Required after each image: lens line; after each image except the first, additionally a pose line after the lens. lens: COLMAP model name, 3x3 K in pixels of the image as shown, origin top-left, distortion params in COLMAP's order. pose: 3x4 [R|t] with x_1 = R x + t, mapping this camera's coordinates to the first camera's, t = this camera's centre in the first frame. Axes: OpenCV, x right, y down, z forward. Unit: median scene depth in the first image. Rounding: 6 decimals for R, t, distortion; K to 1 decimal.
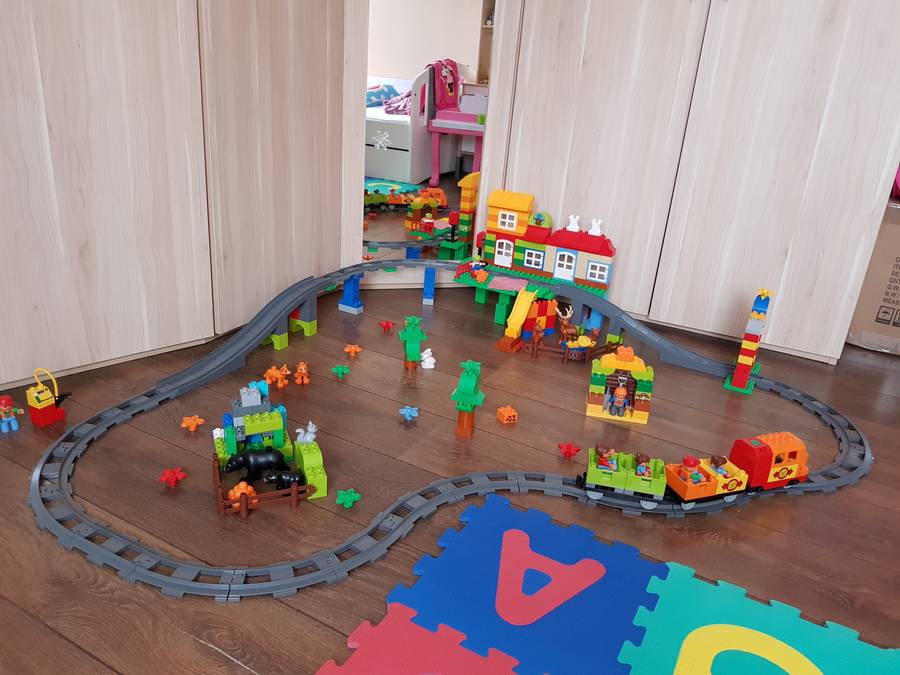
lens RADIAL K [[704.0, 0, 443.5], [0, 704.0, 335.3], [0, 0, 1]] dist [0.073152, -0.139088]
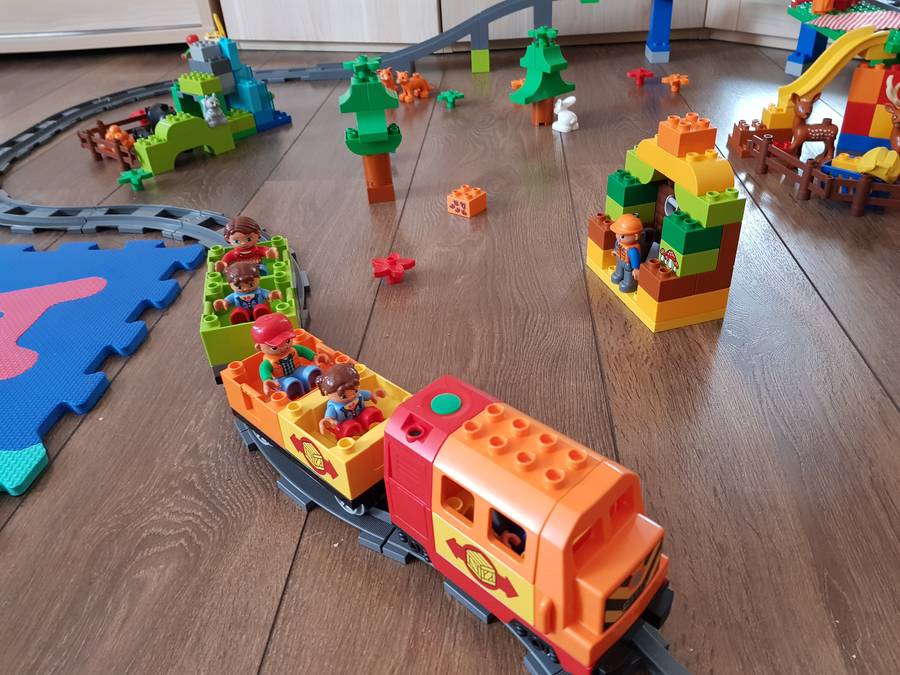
lens RADIAL K [[704.0, 0, 443.5], [0, 704.0, 335.3], [0, 0, 1]] dist [0.073152, -0.139088]
pose [[0.411714, 0.420691, -0.808400, 0.439816], [-0.251262, 0.905091, 0.343042, 0.020976], [0.875990, 0.061885, 0.478342, 0.582841]]
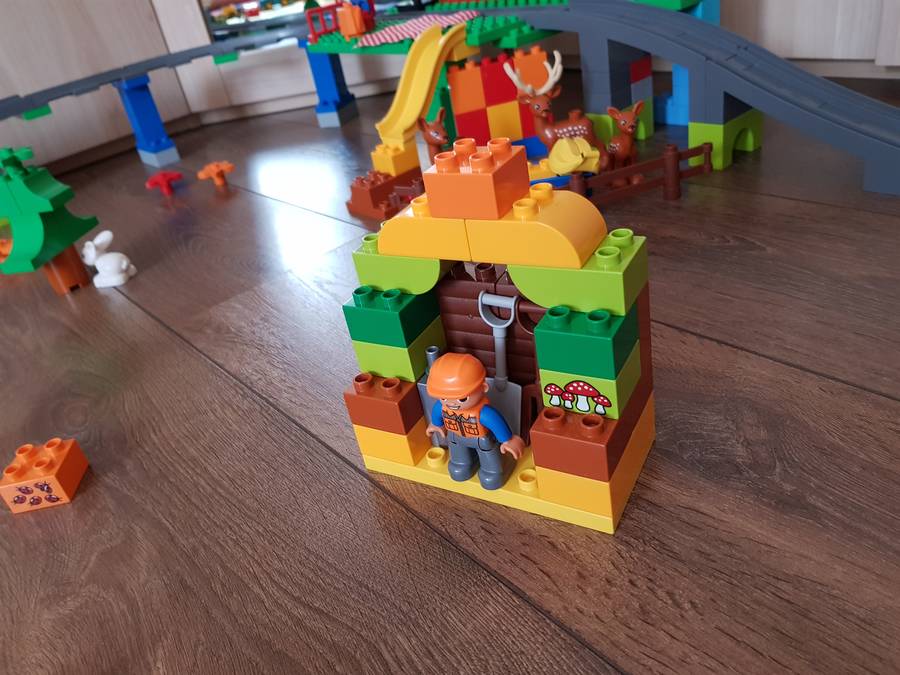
lens RADIAL K [[704.0, 0, 443.5], [0, 704.0, 335.3], [0, 0, 1]] dist [0.073152, -0.139088]
pose [[0.910358, -0.035818, -0.412268, 0.263233], [0.108603, 0.982006, 0.154498, 0.030726], [0.399315, -0.185422, 0.897867, 0.660437]]
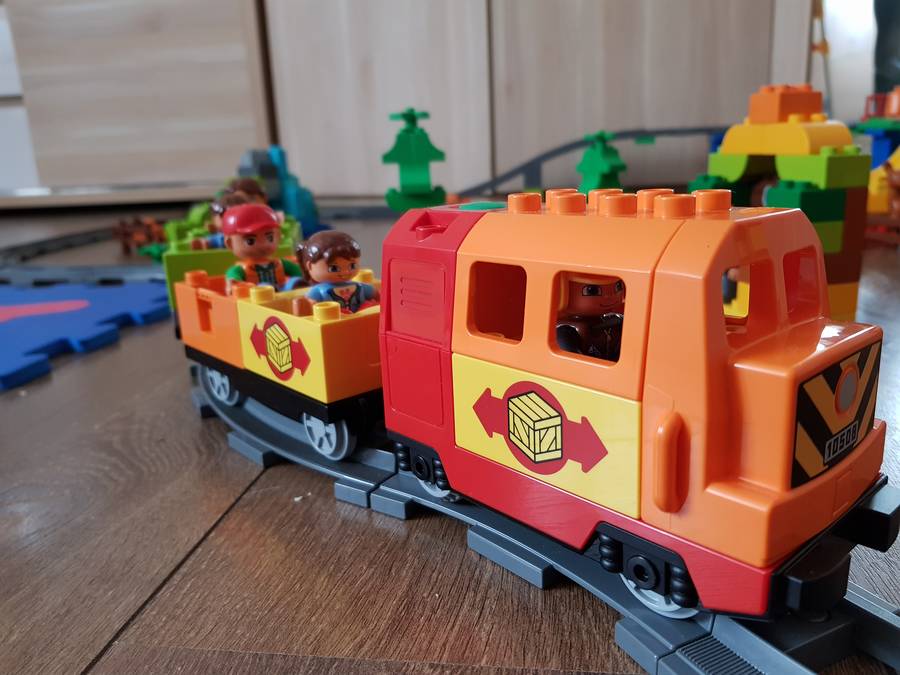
lens RADIAL K [[718.6, 0, 450.0], [0, 718.6, 337.5], [0, 0, 1]] dist [0.059936, -0.153563]
pose [[0.351121, 0.155631, -0.923306, 0.409995], [-0.284631, 0.957166, 0.053097, 0.118108], [0.892020, 0.244157, 0.380378, 0.628433]]
